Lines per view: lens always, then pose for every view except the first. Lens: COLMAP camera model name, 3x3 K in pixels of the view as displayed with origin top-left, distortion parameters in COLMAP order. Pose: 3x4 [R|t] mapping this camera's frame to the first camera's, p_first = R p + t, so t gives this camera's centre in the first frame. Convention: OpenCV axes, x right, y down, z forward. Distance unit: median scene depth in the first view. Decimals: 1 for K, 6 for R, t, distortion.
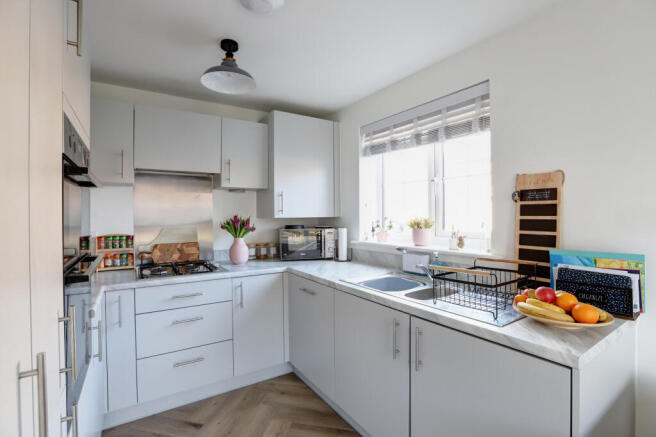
lens RADIAL K [[310.6, 0, 310.1], [0, 310.6, 217.5], [0, 0, 1]] dist [-0.047969, 0.025584]
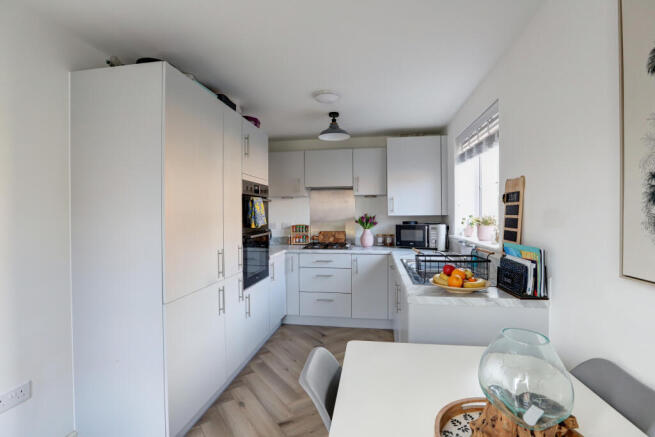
lens RADIAL K [[310.1, 0, 309.6], [0, 310.1, 217.5], [0, 0, 1]] dist [-0.047969, 0.025584]
pose [[0.716538, 0.007849, -0.697504, 0.668922], [-0.001805, 0.999954, 0.009398, -0.003637], [0.697545, -0.005476, 0.716520, -0.259321]]
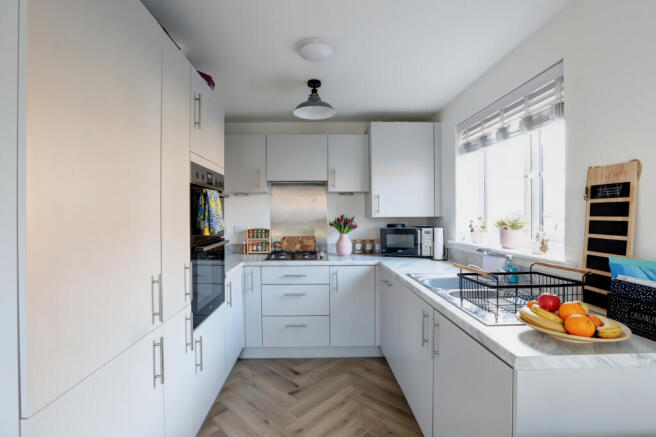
lens RADIAL K [[310.6, 0, 310.1], [0, 310.6, 217.5], [0, 0, 1]] dist [-0.047969, 0.025584]
pose [[0.845885, 0.005147, -0.533341, 0.333000], [-0.003482, 0.999985, 0.004129, -0.002115], [0.533355, -0.001636, 0.845890, -0.086562]]
